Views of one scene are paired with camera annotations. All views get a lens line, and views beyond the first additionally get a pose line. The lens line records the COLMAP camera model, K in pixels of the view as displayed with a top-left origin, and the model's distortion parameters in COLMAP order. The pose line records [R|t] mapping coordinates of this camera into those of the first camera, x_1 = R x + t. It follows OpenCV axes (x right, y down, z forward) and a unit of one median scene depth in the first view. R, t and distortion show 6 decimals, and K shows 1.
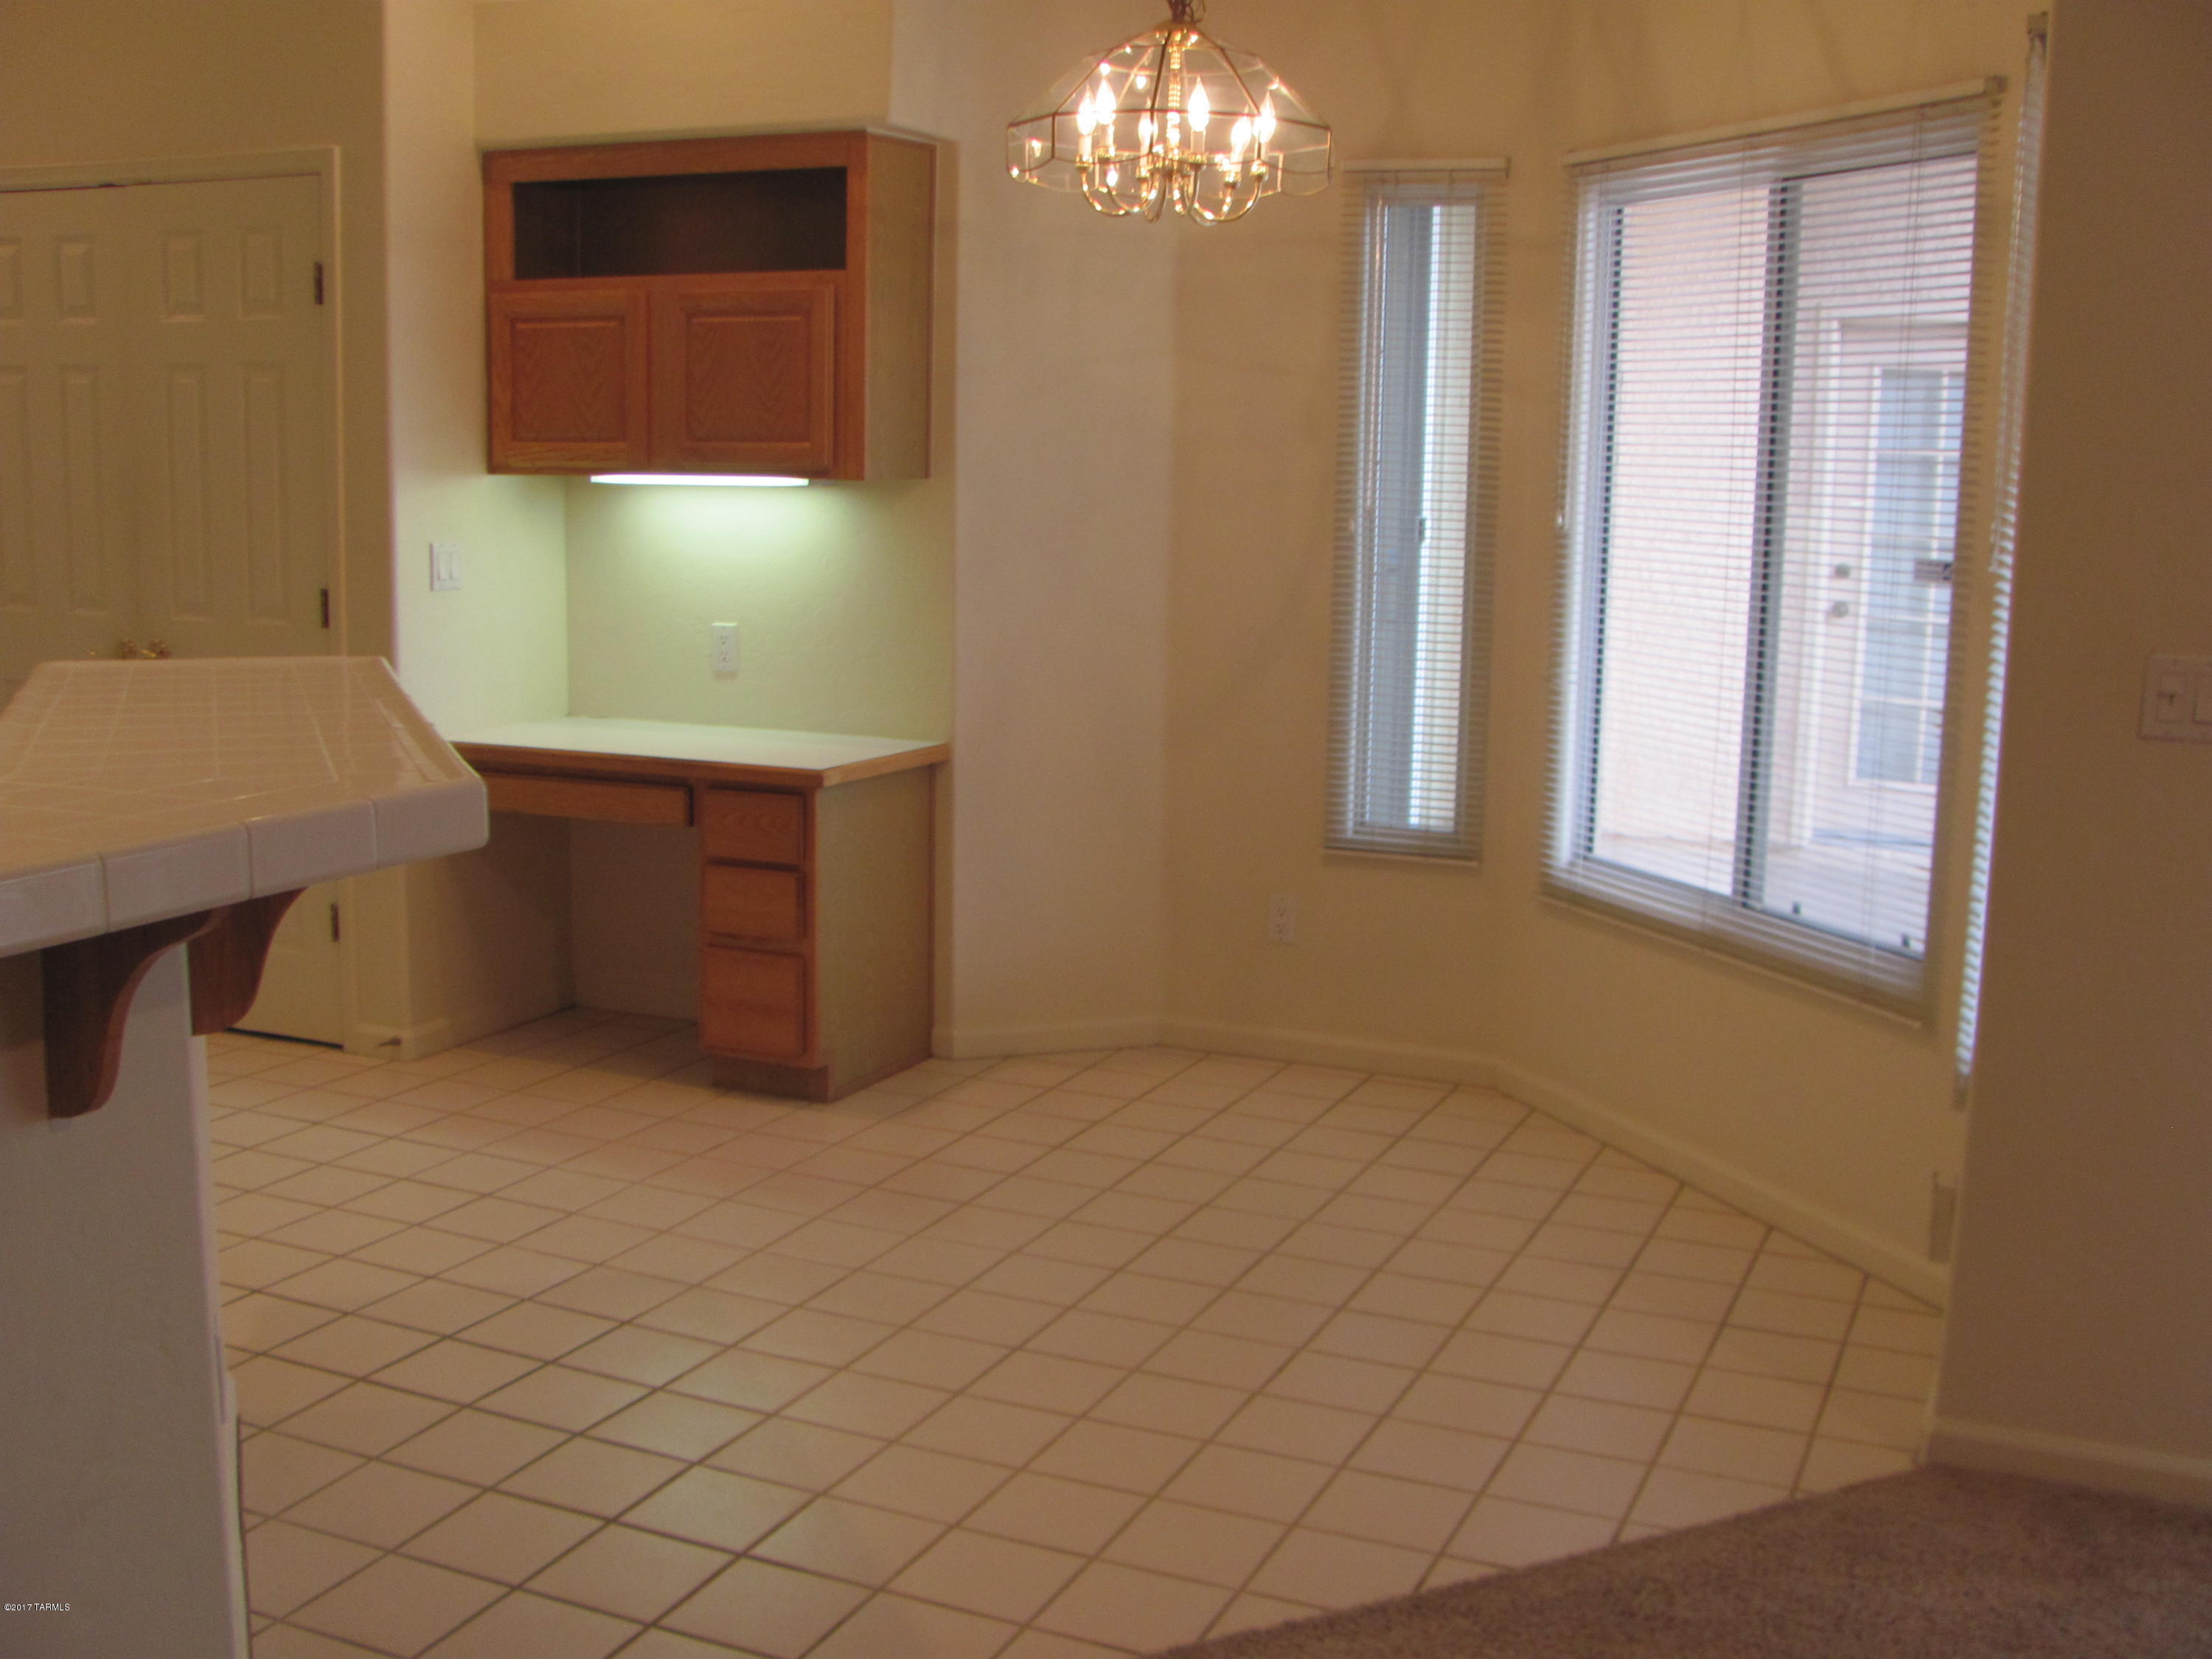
lens RADIAL K [[2334.5, 0, 1106.7], [0, 2334.5, 845.0], [0, 0, 1]] dist [-0.218863, 0.288598]
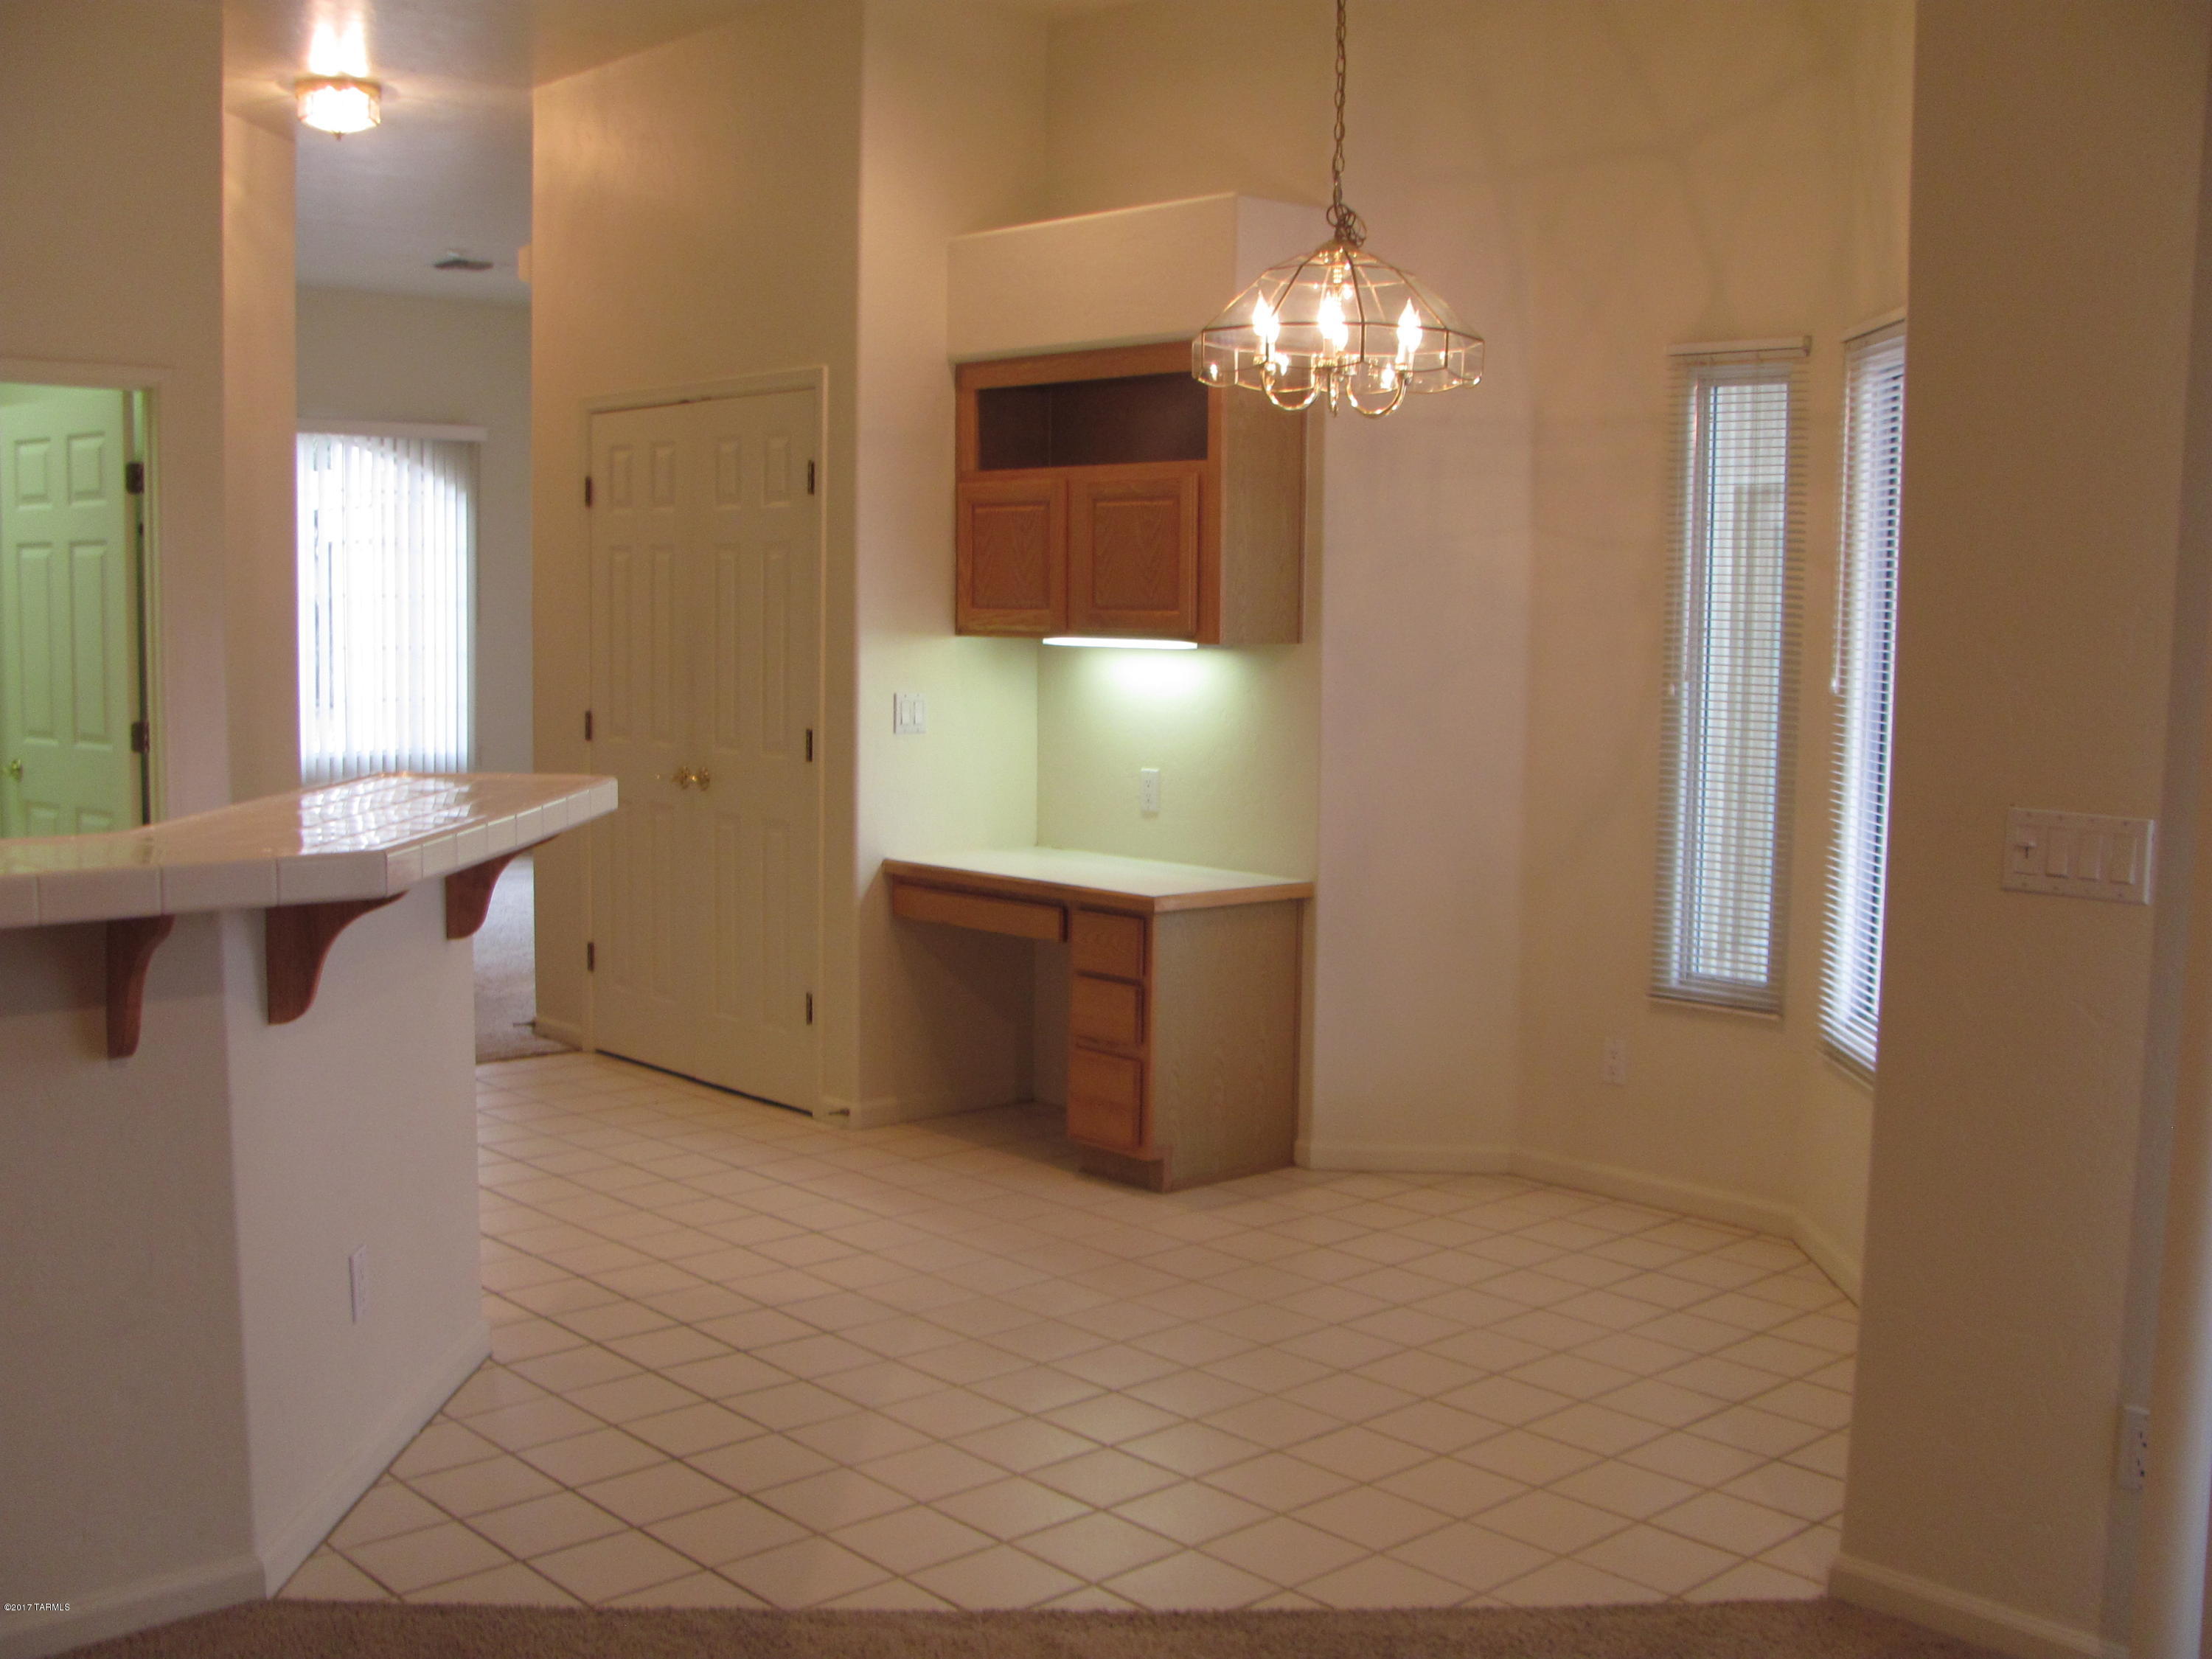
lens RADIAL K [[2334.5, 0, 1106.7], [0, 2334.5, 845.0], [0, 0, 1]] dist [-0.218863, 0.288598]
pose [[0.916134, 0.034720, -0.399367, 0.293644], [-0.063389, 0.996255, -0.058800, 0.010629], [0.395830, 0.079184, 0.914904, -0.054624]]
